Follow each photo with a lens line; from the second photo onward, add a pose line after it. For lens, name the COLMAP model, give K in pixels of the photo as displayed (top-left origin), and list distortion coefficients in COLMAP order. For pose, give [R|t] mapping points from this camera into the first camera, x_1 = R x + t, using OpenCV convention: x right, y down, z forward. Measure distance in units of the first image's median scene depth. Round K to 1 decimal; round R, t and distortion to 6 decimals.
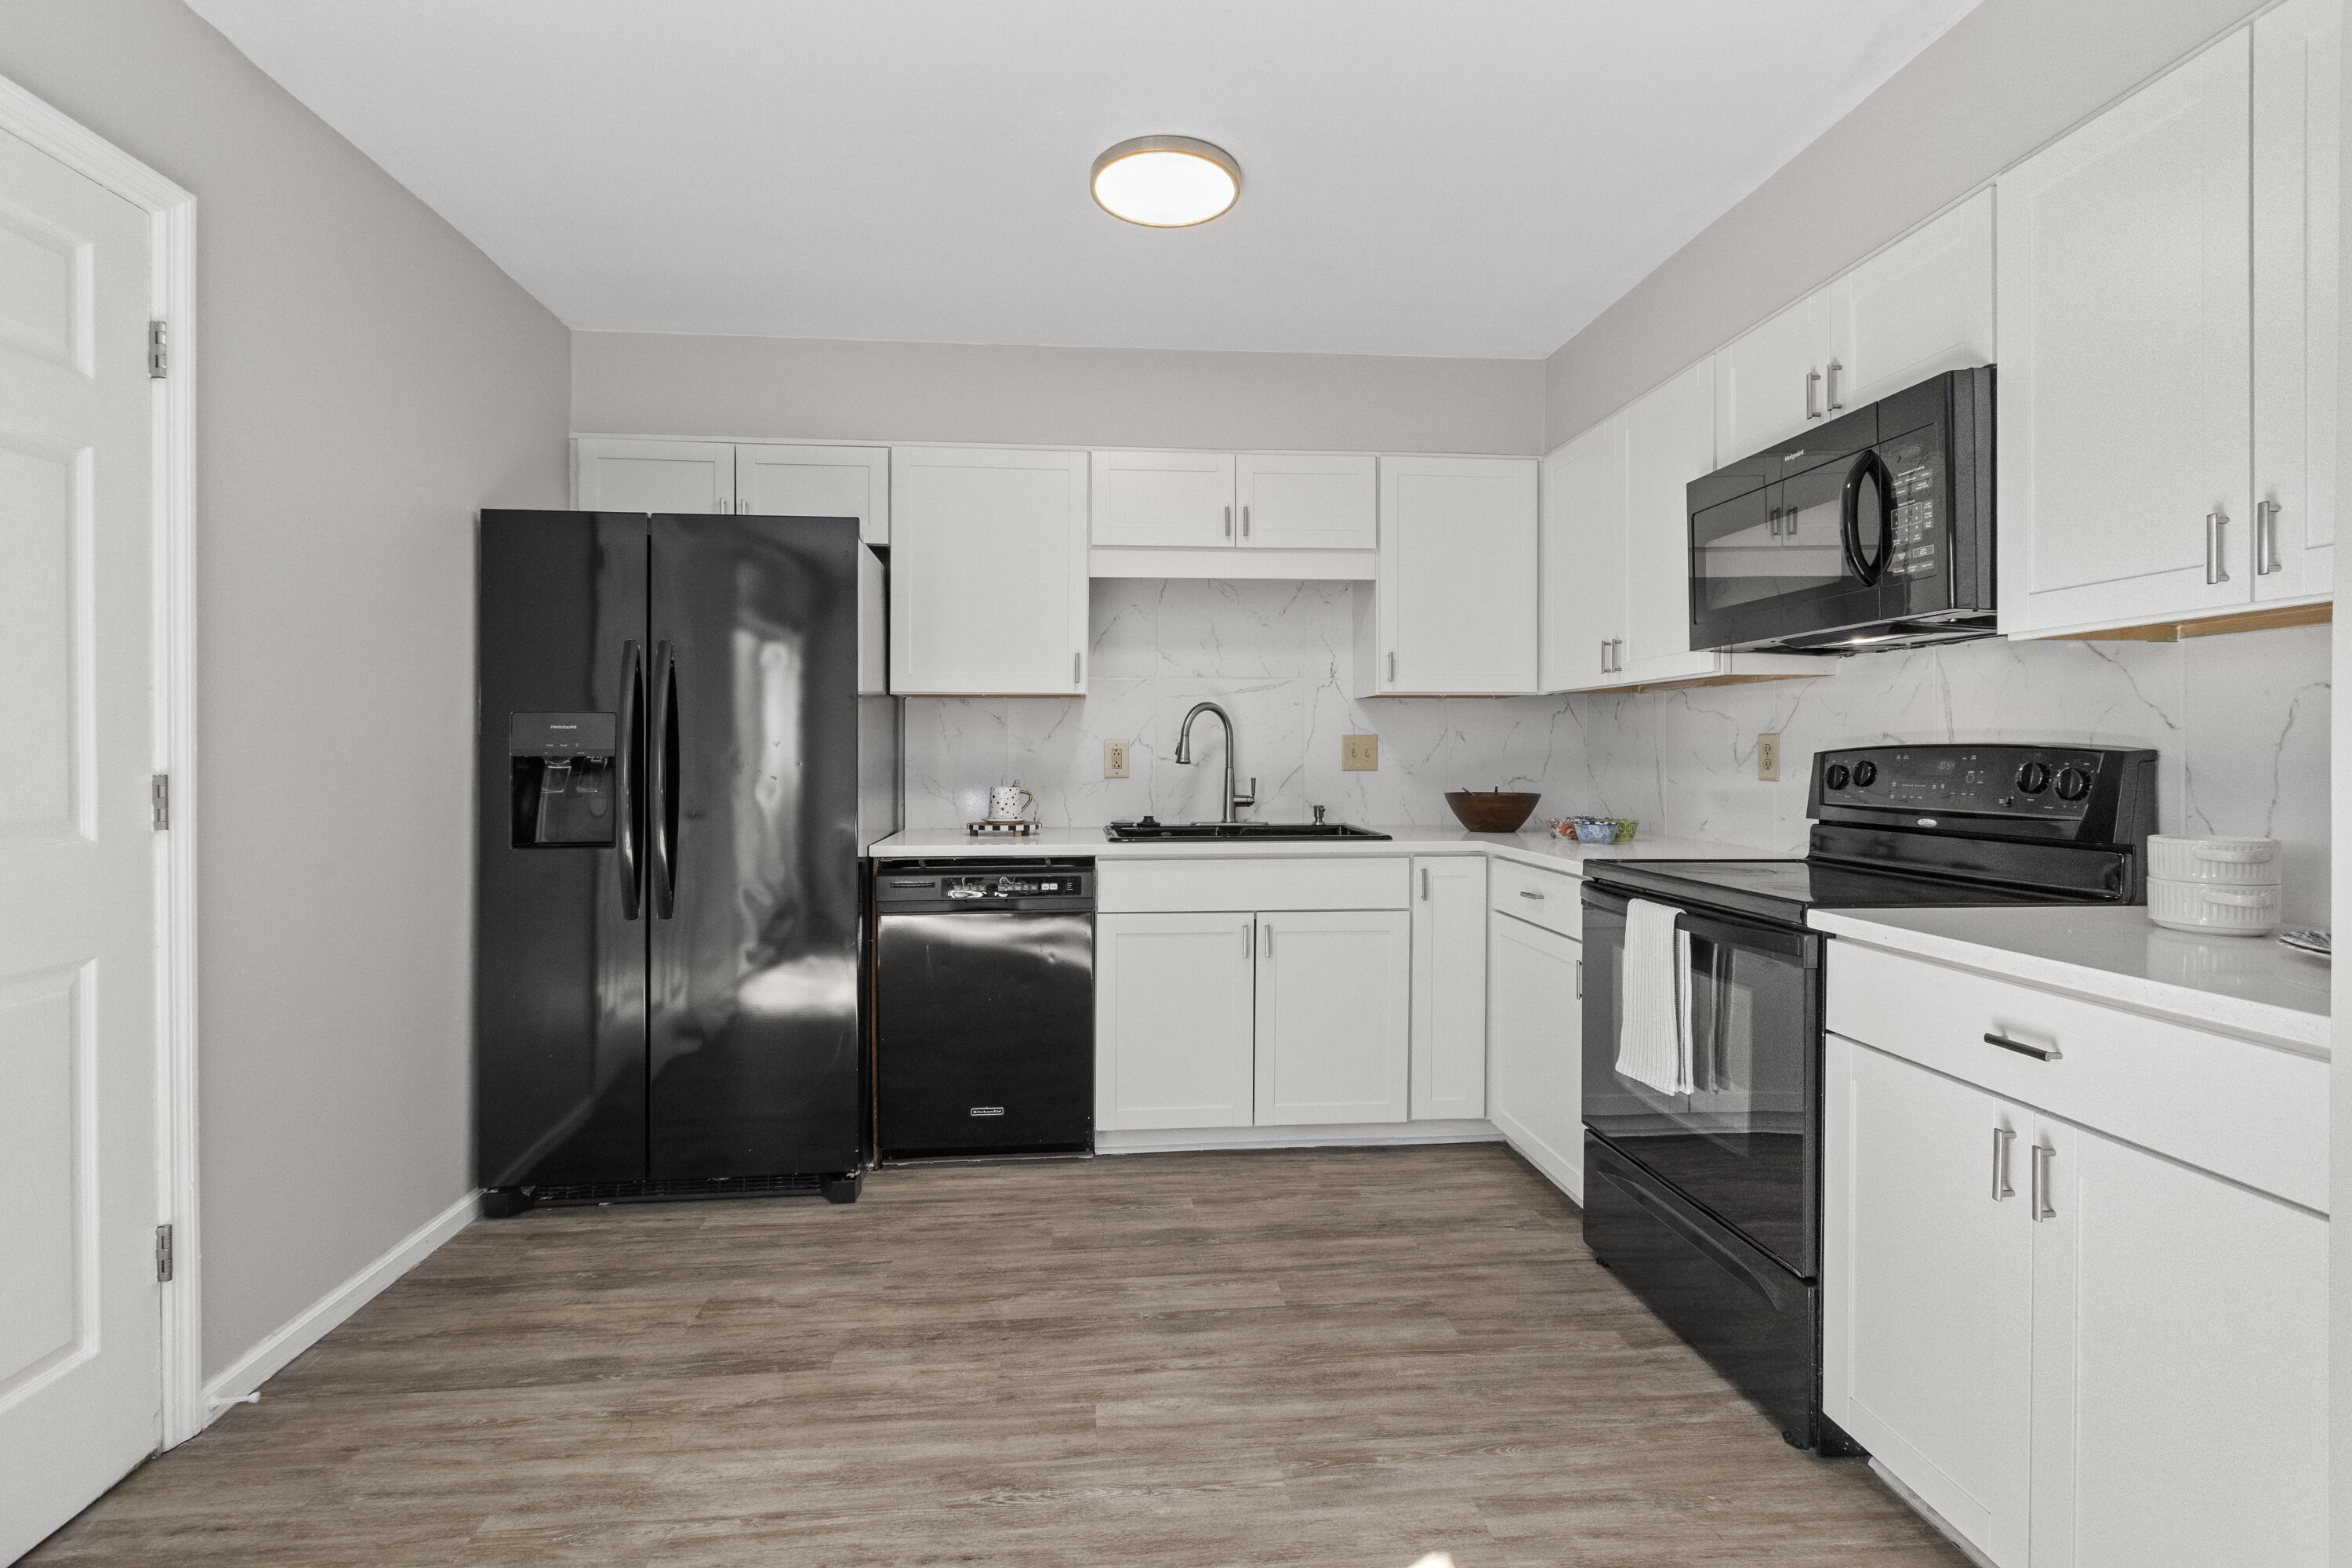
lens RADIAL K [[1084.1, 0, 1168.7], [0, 1084.1, 774.4], [0, 0, 1]] dist [0.003520, -0.002301]
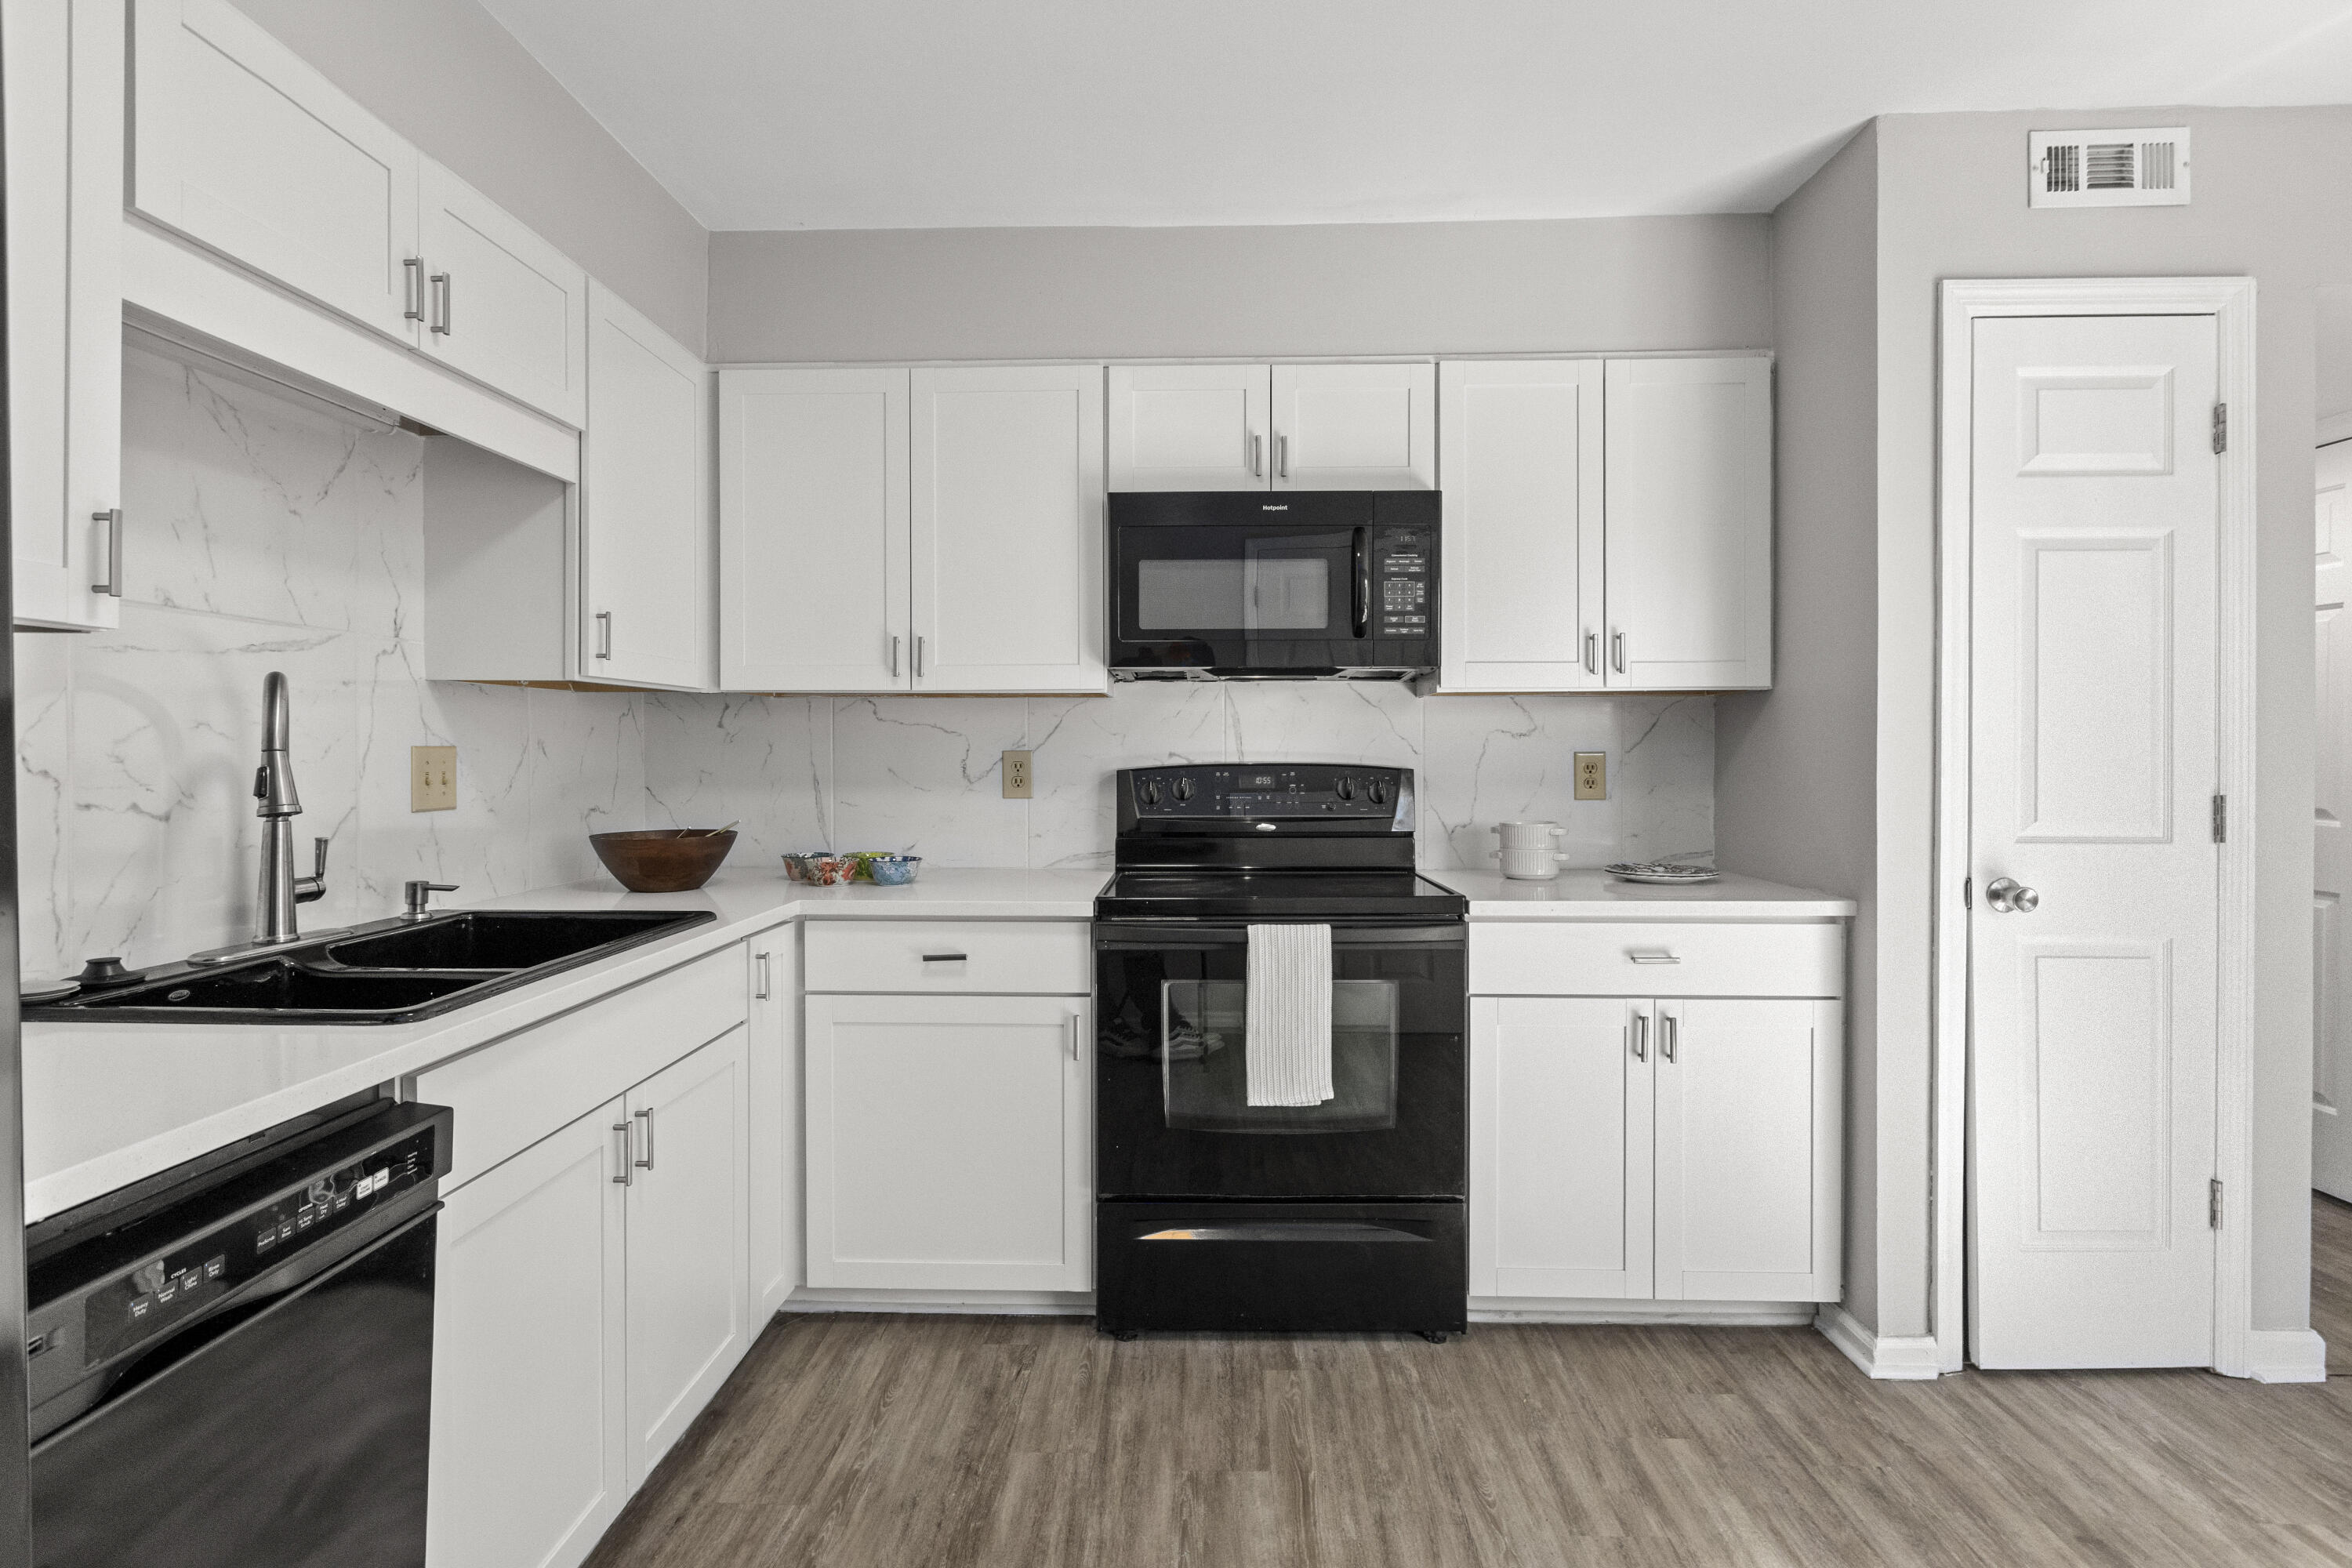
lens RADIAL K [[1152.5, 0, 1178.0], [0, 1152.5, 774.5], [0, 0, 1]] dist [-0.006249, -0.000652]
pose [[0.116610, -0.020179, 0.992973, -0.586409], [0.021805, 0.999605, 0.017753, -0.039390], [-0.992938, 0.019582, 0.117004, 0.908553]]
